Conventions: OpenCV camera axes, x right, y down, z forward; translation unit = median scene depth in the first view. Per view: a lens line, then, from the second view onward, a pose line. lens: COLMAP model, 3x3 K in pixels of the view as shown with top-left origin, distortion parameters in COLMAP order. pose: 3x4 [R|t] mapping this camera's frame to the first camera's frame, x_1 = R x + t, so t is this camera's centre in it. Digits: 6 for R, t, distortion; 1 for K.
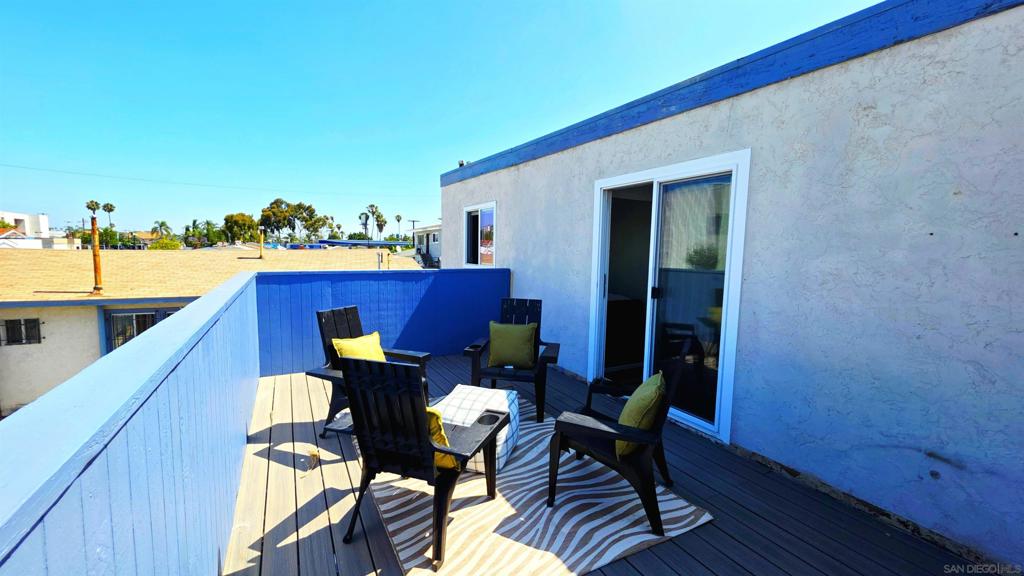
lens RADIAL K [[410.2, 0, 507.3], [0, 410.2, 282.9], [0, 0, 1]] dist [0.002737, -0.000627]
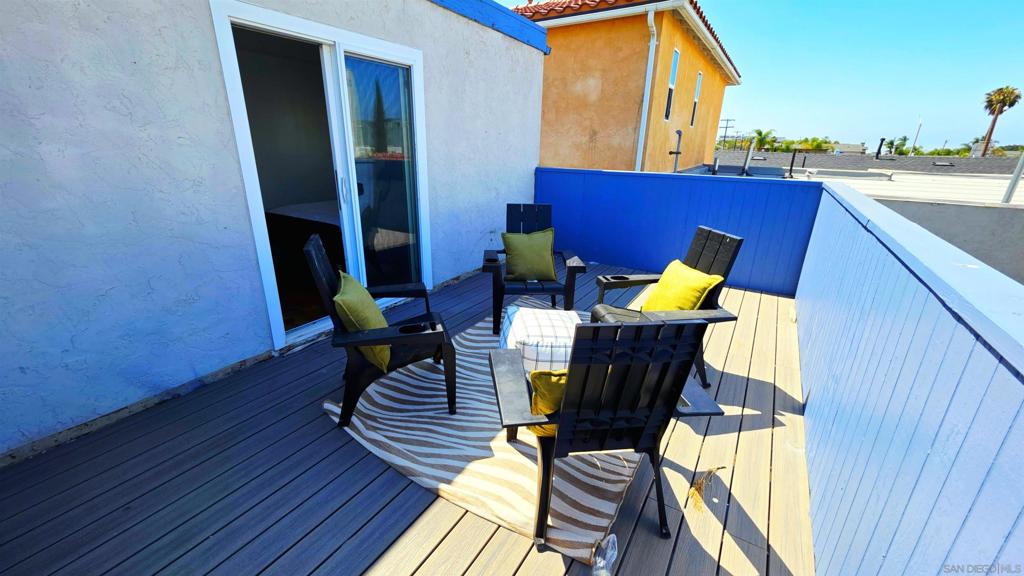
lens RADIAL K [[410.2, 0, 504.8], [0, 410.2, 287.9], [0, 0, 1]] dist [0.002737, -0.000627]
pose [[-0.480692, -0.315095, 0.818322, -0.802299], [0.046242, 0.922802, 0.382488, -0.142490], [-0.875669, 0.221700, -0.429013, 1.568681]]
